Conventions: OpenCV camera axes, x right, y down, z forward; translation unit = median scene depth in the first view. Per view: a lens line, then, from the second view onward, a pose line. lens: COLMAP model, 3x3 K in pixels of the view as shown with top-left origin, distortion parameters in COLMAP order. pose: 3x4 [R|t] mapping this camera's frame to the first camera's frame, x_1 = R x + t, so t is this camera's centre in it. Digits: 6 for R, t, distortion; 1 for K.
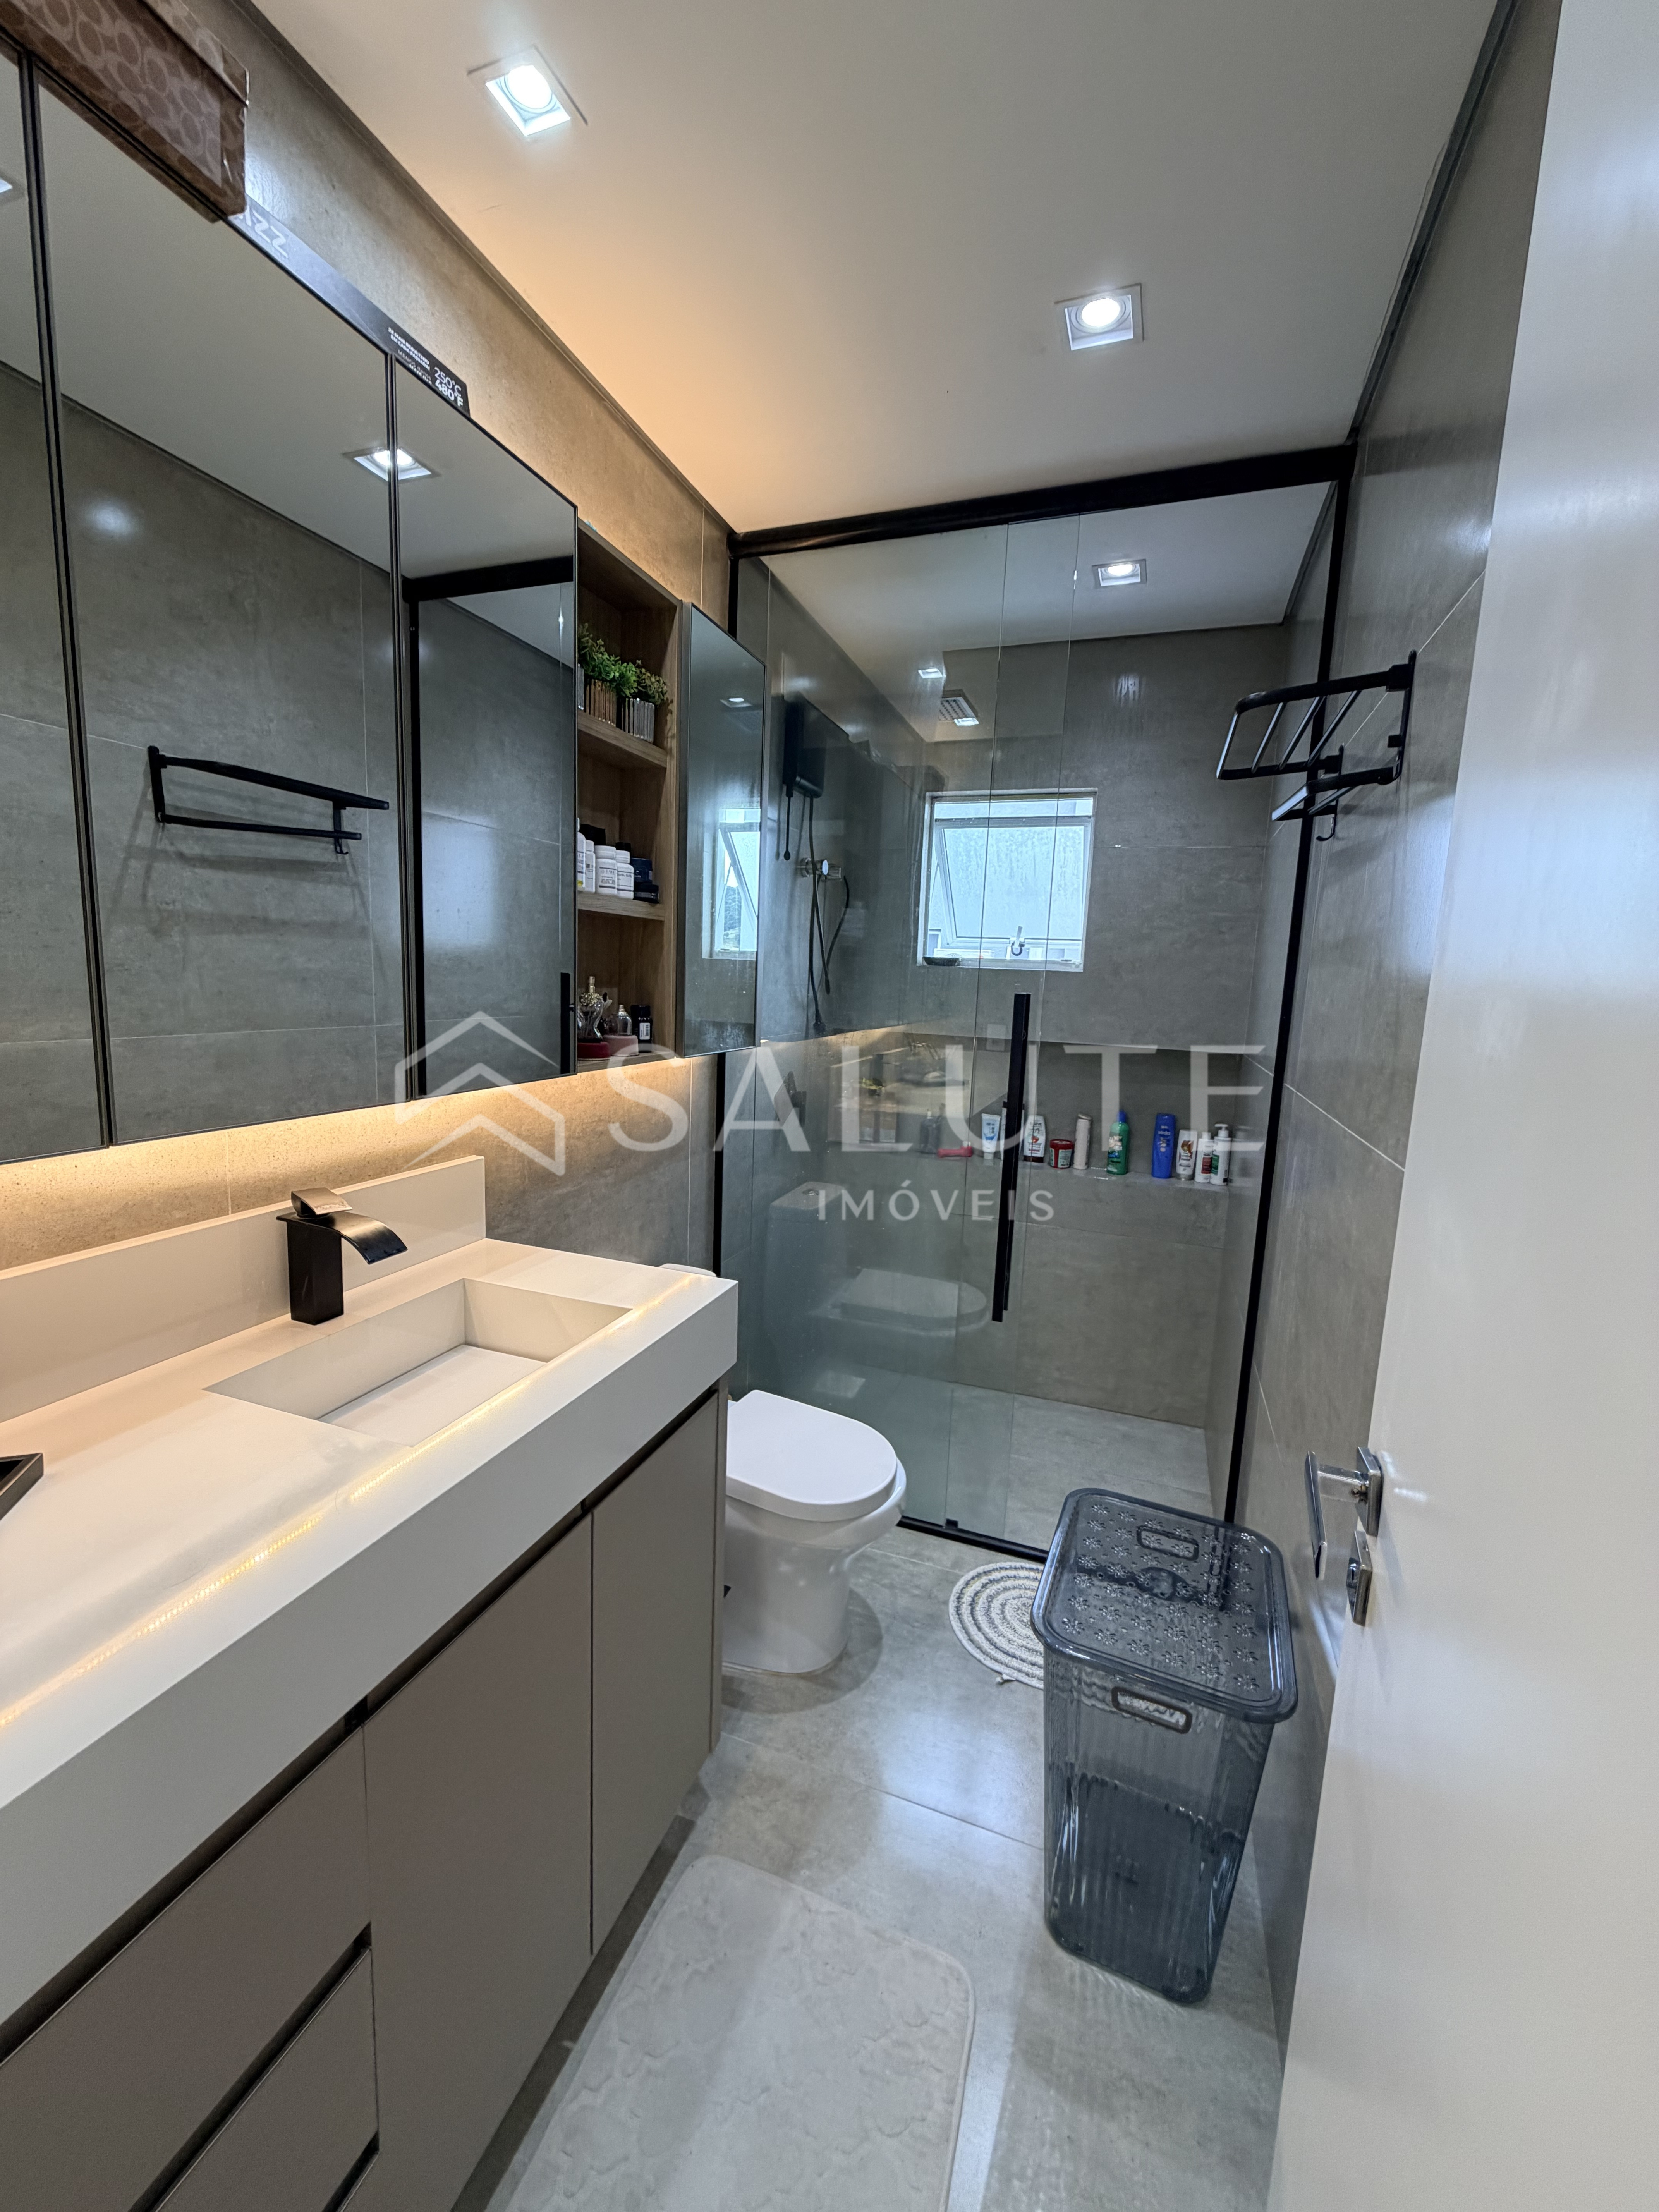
lens RADIAL K [[877.7, 0, 832.2], [0, 877.7, 1096.8], [0, 0, 1]] dist [0.000370, 0.000466]
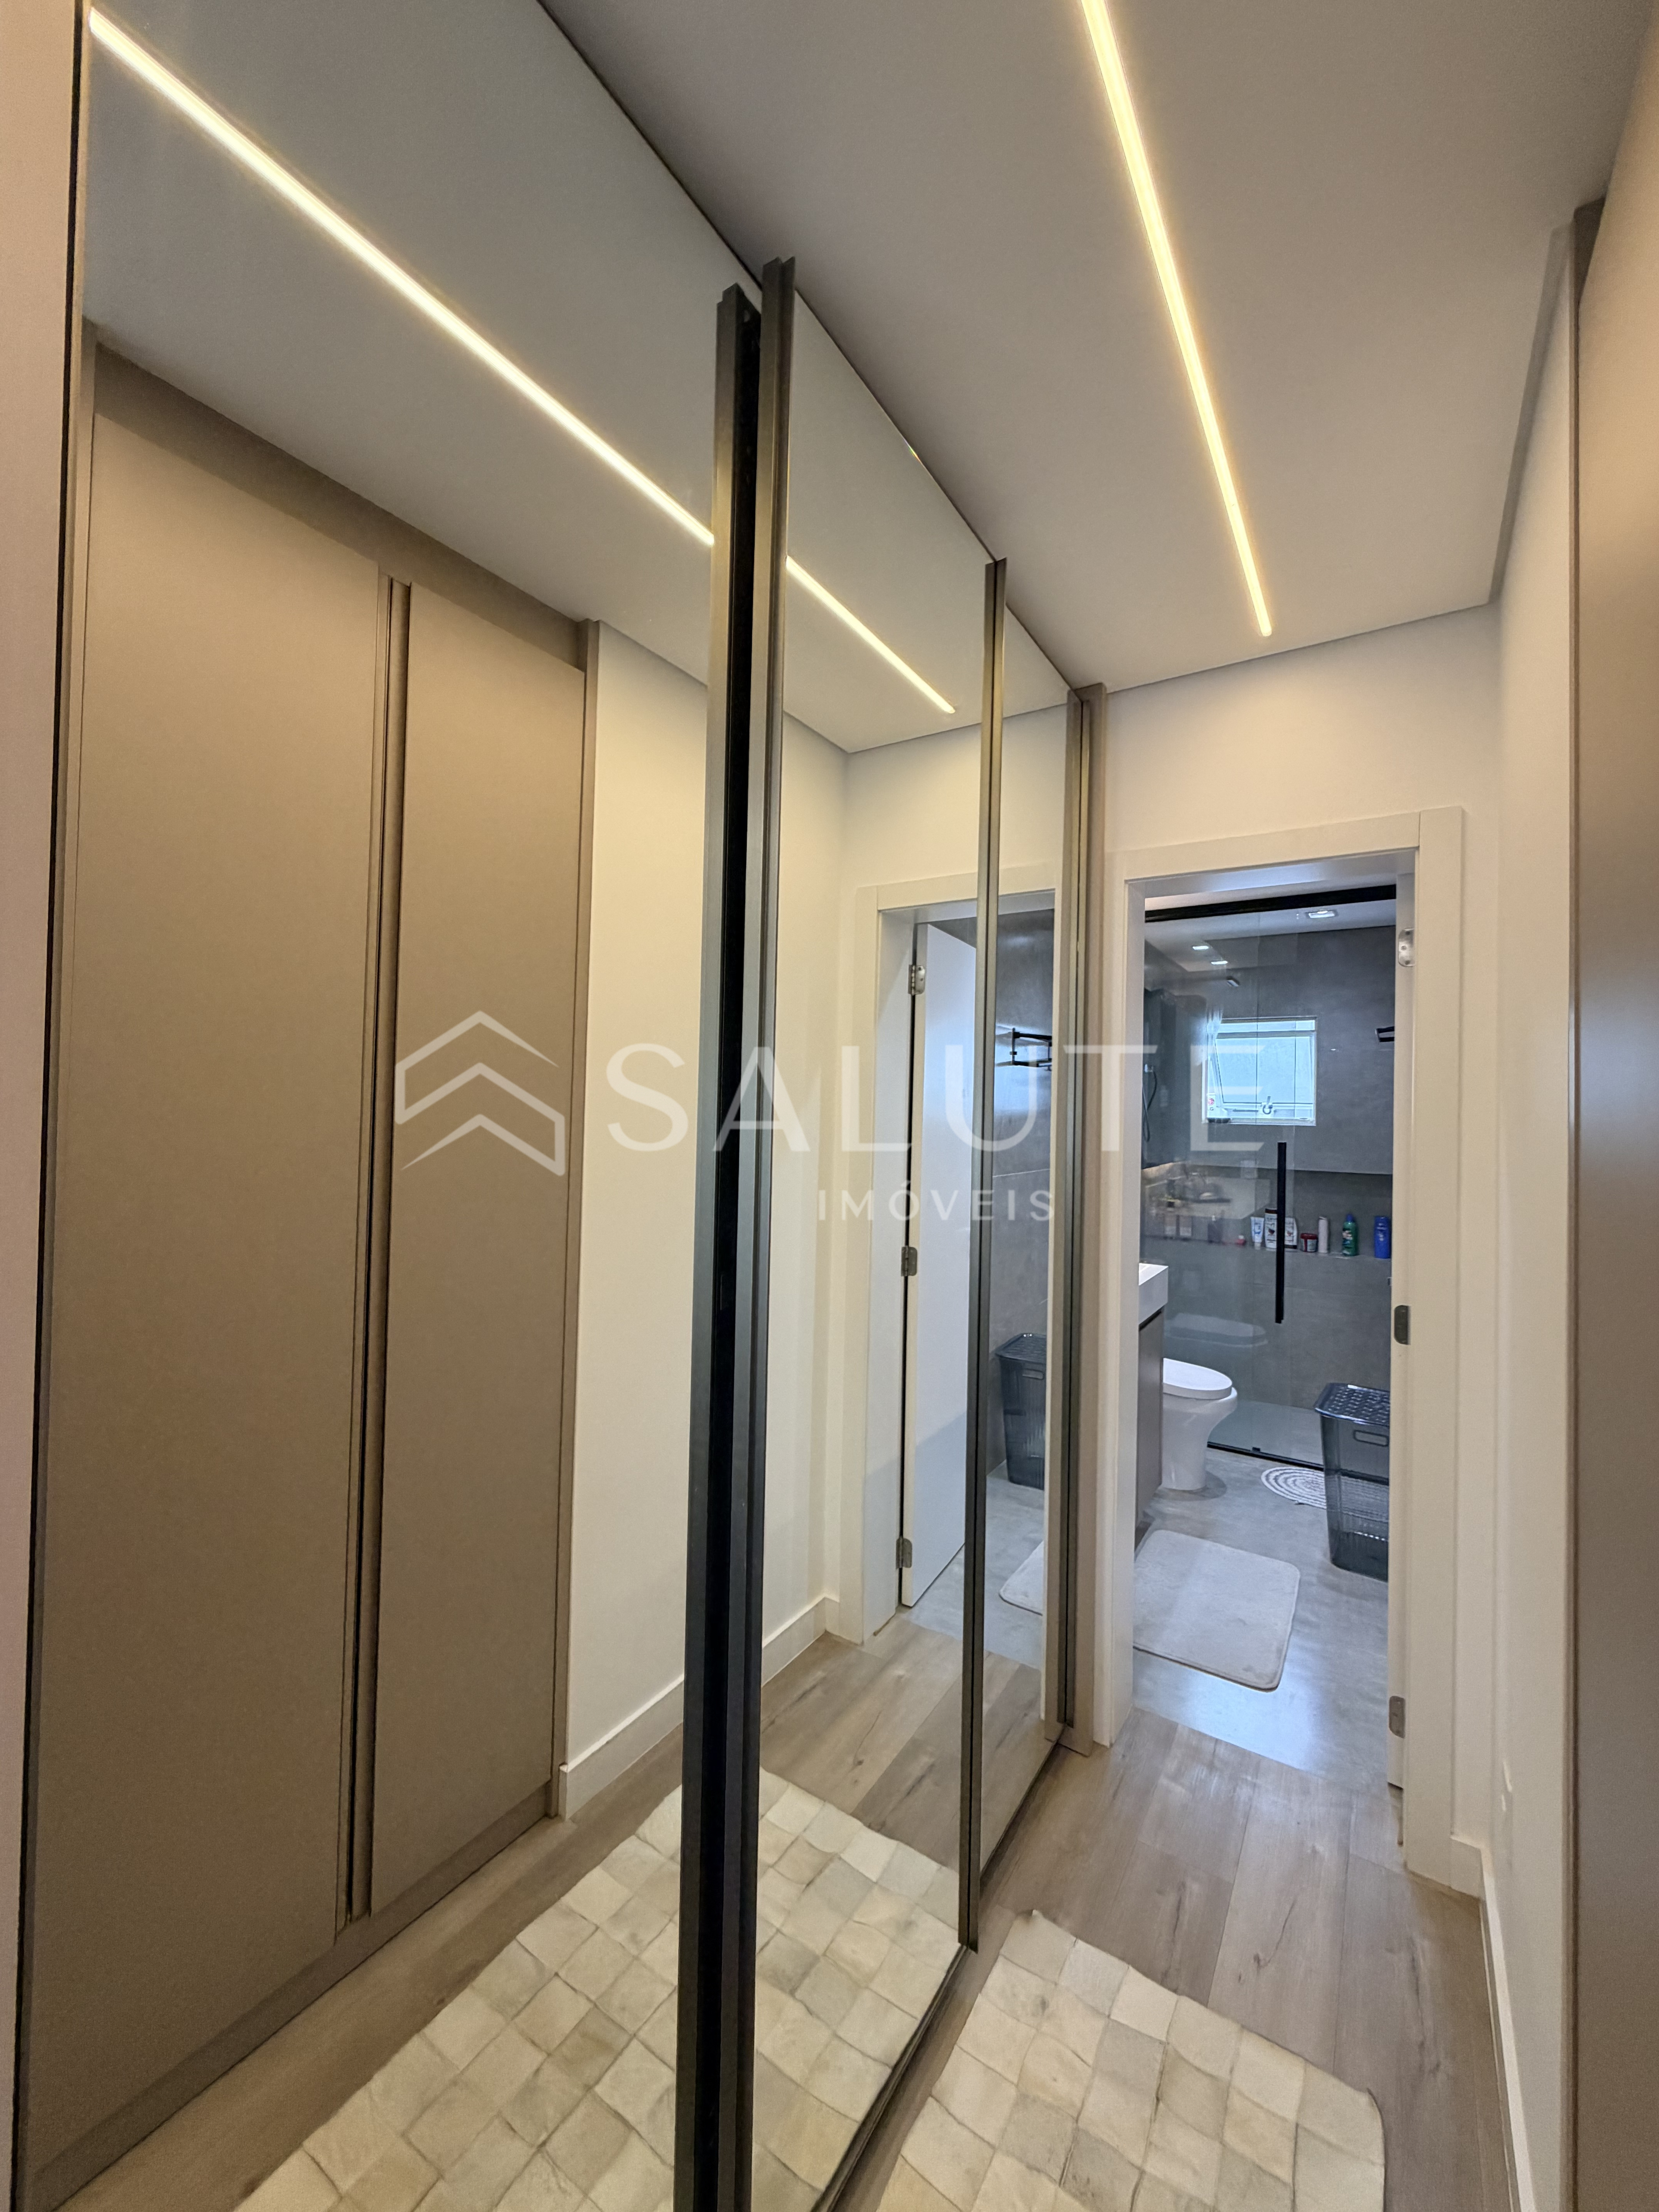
lens RADIAL K [[877.7, 0, 827.6], [0, 877.7, 1103.2], [0, 0, 1]] dist [0.000370, 0.000466]
pose [[0.973750, -0.025583, -0.226178, -0.333855], [-0.009182, 0.988440, -0.151333, 0.102434], [0.227436, 0.149437, 0.962259, -1.146628]]
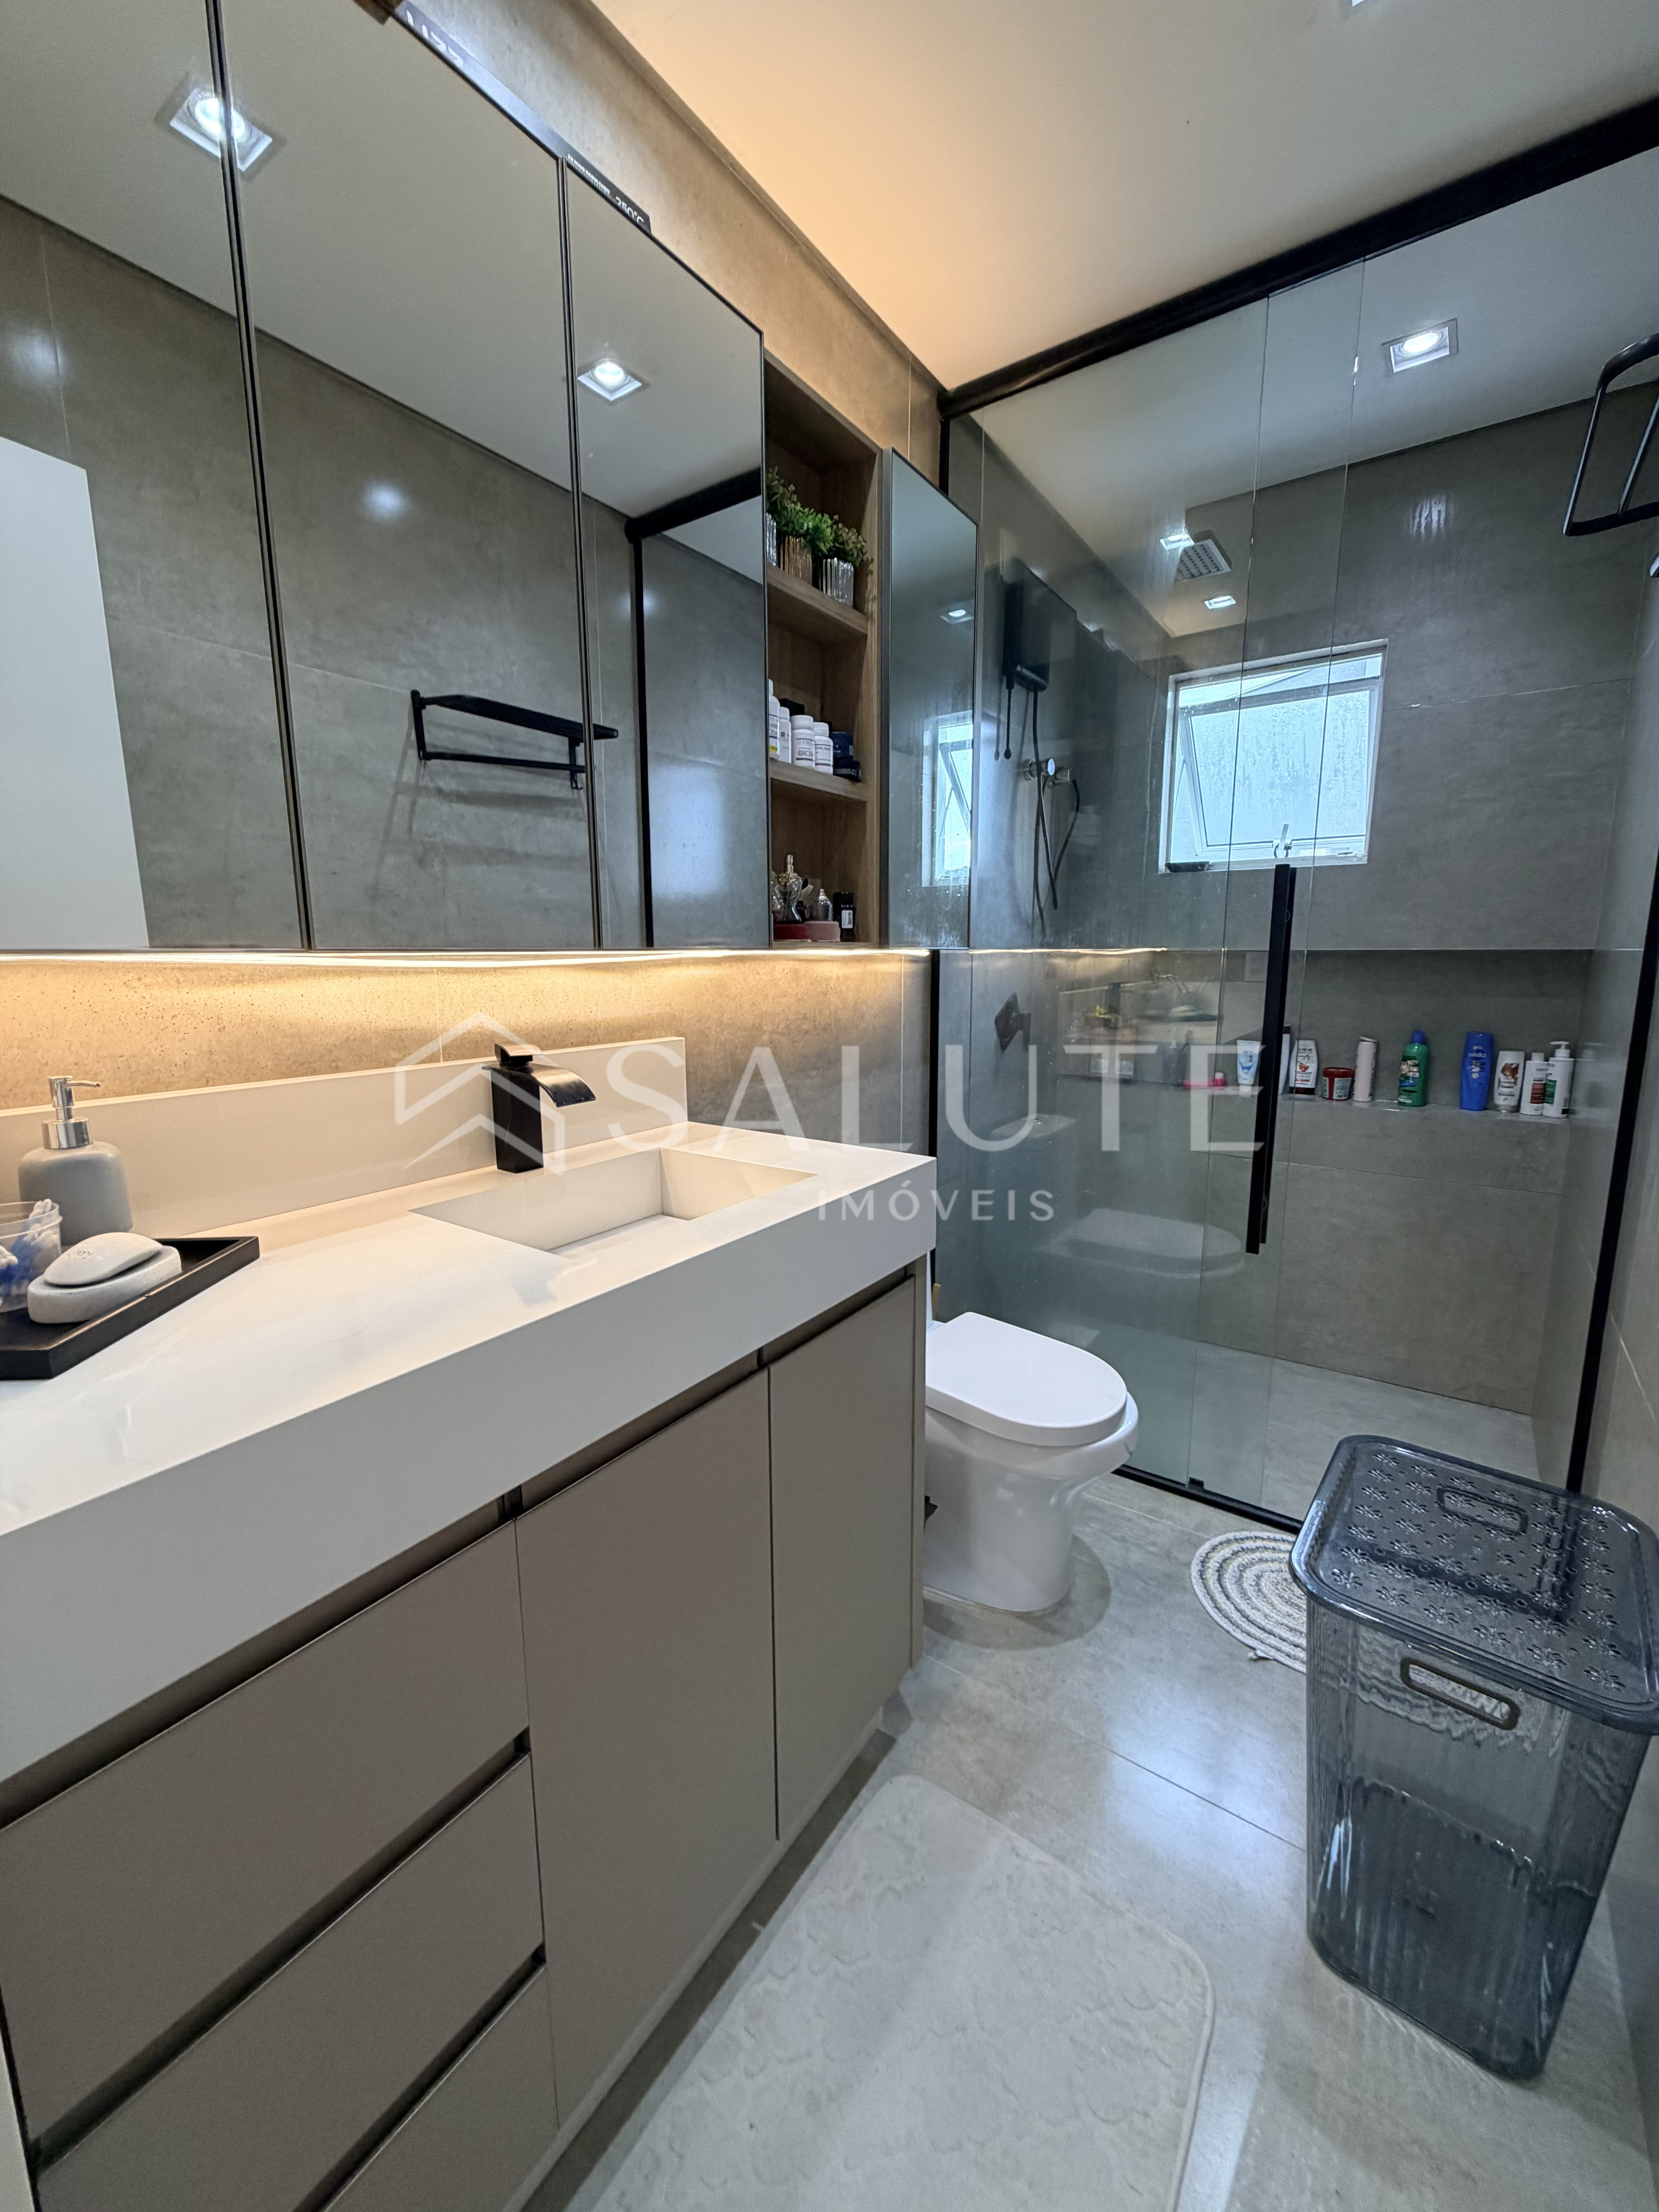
lens RADIAL K [[877.7, 0, 834.3], [0, 877.7, 1100.1], [0, 0, 1]] dist [0.000370, 0.000466]
pose [[0.964206, -0.001404, -0.265149, 0.023958], [0.006585, 0.999804, 0.018652, 0.099061], [0.265071, -0.019730, 0.964027, 0.071890]]
